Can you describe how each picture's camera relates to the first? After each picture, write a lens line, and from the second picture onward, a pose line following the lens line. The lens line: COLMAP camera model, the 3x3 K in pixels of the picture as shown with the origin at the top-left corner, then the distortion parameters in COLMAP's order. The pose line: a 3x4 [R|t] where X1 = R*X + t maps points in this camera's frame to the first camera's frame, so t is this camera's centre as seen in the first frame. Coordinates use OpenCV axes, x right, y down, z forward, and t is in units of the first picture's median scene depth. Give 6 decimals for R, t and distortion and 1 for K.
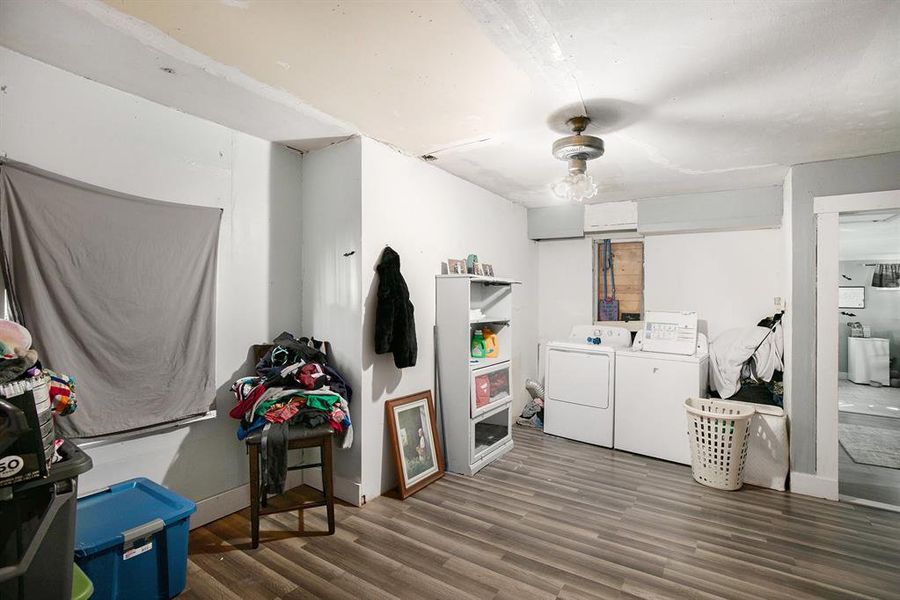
lens RADIAL K [[424.6, 0, 450.0], [0, 424.6, 300.0], [0, 0, 1]] dist [-0.020197, -0.000679]
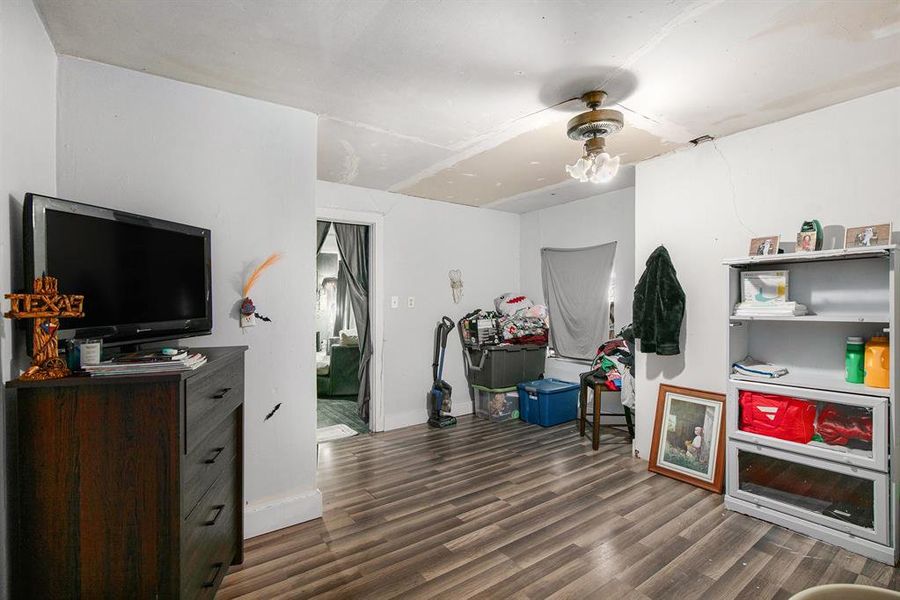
lens RADIAL K [[416.9, 0, 473.0], [0, 416.9, 301.8], [0, 0, 1]] dist [-0.025691, -0.000540]
pose [[-0.327035, -0.008700, -0.944972, 1.079239], [0.008332, 0.999892, -0.012089, 0.031281], [0.944976, -0.011827, -0.326927, 0.911325]]
